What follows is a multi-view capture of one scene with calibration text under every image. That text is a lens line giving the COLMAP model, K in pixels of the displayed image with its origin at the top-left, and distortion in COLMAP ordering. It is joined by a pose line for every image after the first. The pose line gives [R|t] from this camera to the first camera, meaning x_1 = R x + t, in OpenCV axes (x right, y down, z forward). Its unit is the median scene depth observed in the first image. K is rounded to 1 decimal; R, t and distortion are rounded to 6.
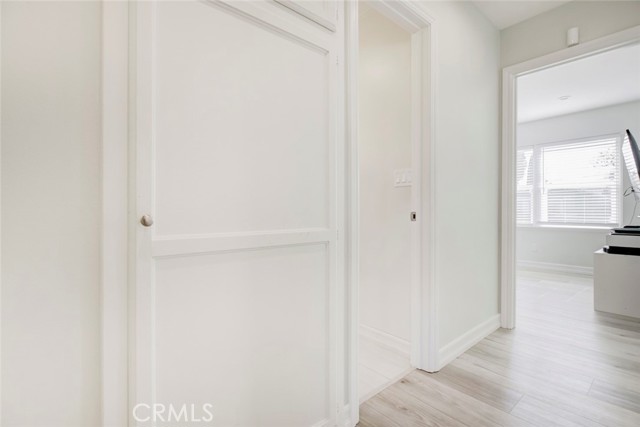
lens RADIAL K [[296.0, 0, 322.3], [0, 296.0, 211.1], [0, 0, 1]] dist [0.003029, -0.000550]
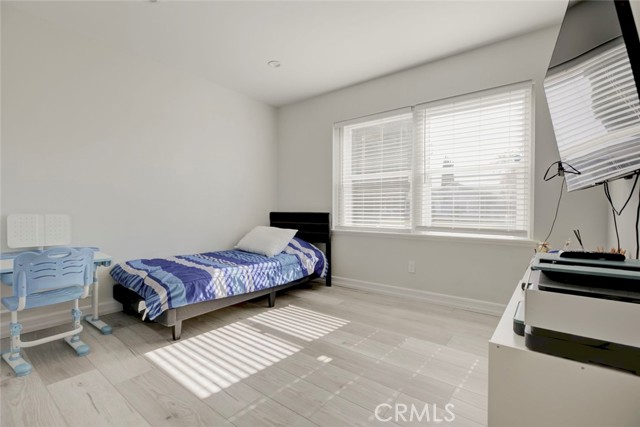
lens RADIAL K [[296.0, 0, 314.1], [0, 296.0, 213.5], [0, 0, 1]] dist [0.003029, -0.000550]
pose [[0.981274, -0.003440, 0.192586, 0.398755], [0.000791, 0.999904, 0.013829, -0.001829], [-0.192615, -0.013417, 0.981183, 0.432229]]
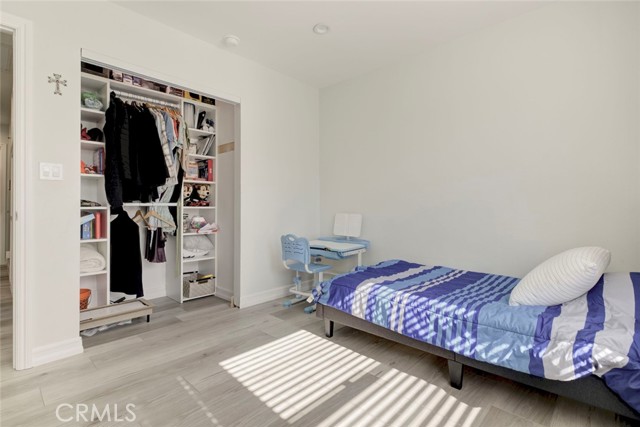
lens RADIAL K [[296.0, 0, 317.0], [0, 296.0, 210.7], [0, 0, 1]] dist [0.003029, -0.000550]
pose [[0.119488, -0.002392, -0.992833, 0.767753], [-0.010812, 0.999935, -0.003710, 0.000891], [0.992777, 0.011178, 0.119454, 0.870730]]
